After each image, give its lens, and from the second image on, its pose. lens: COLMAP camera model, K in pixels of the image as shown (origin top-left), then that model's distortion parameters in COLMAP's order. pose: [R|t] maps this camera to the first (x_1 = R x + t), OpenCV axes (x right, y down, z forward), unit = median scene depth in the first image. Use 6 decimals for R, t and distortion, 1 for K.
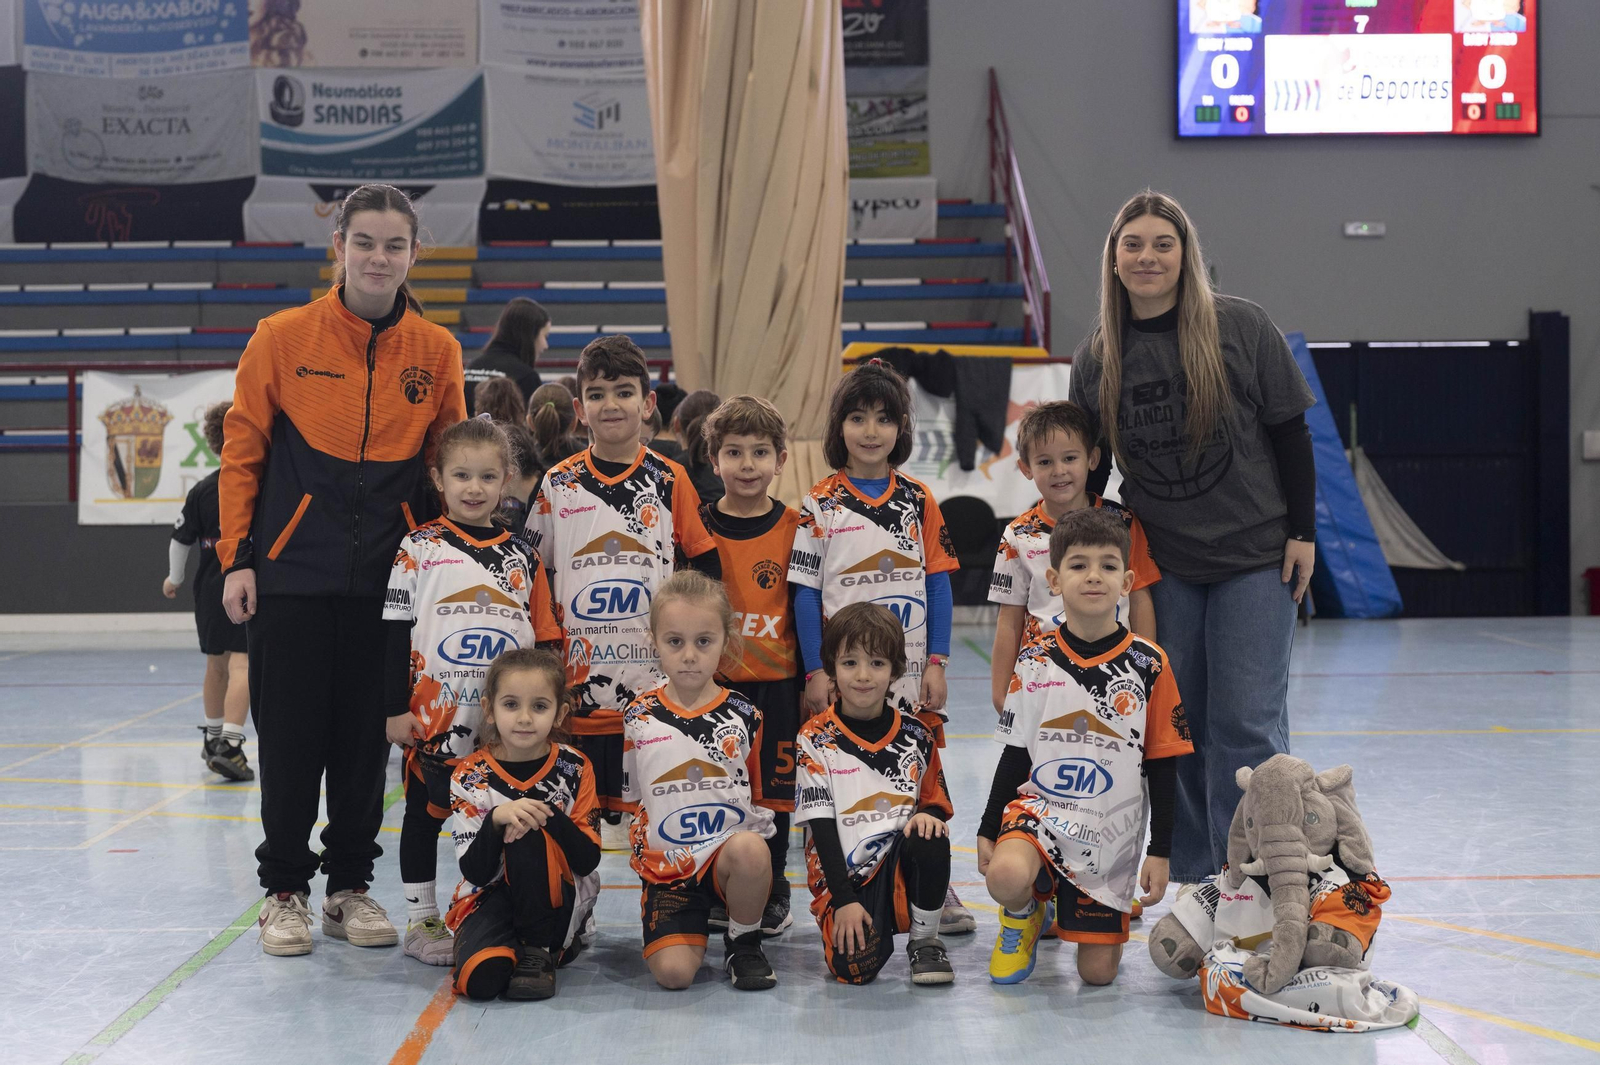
lens RADIAL K [[2303.5, 0, 804.5], [0, 2303.5, 538.2], [0, 0, 1]] dist [-0.014379, 0.000000]
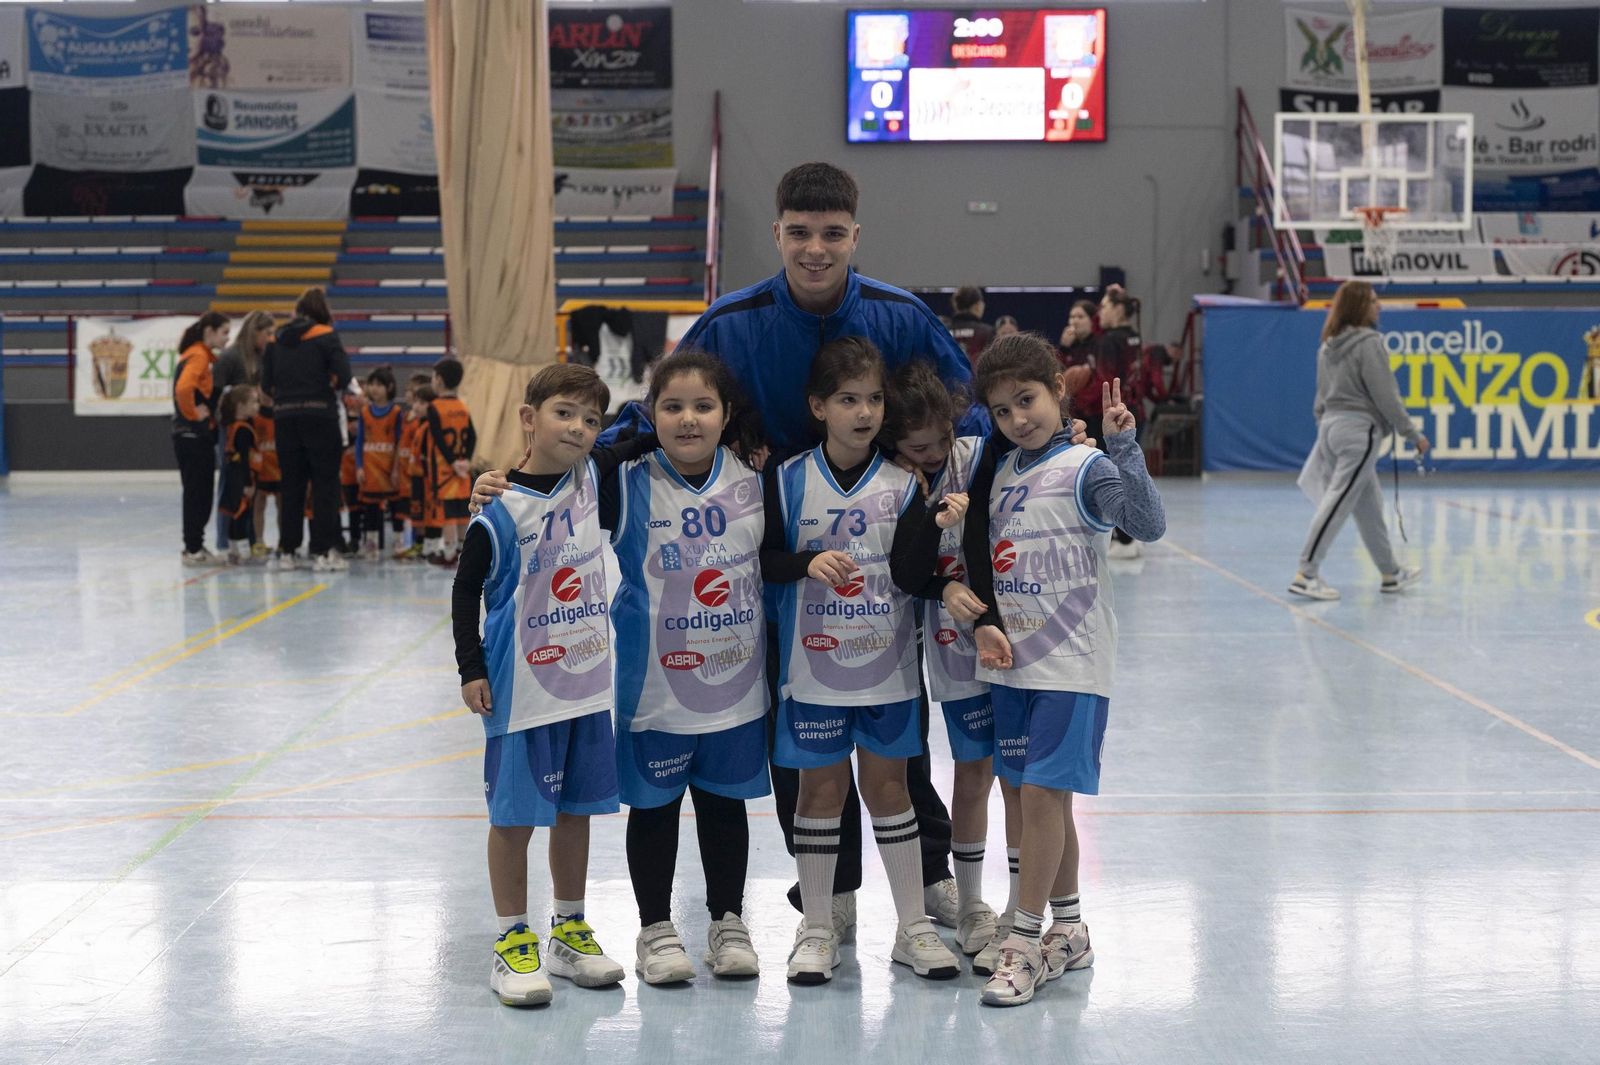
lens RADIAL K [[2303.5, 0, 801.0], [0, 2303.5, 527.3], [0, 0, 1]] dist [-0.014379, 0.000000]
pose [[0.999944, 0.005238, 0.009177, 0.122990], [-0.005666, 0.998870, 0.047178, -0.004376], [-0.008919, -0.047227, 0.998844, -0.426824]]
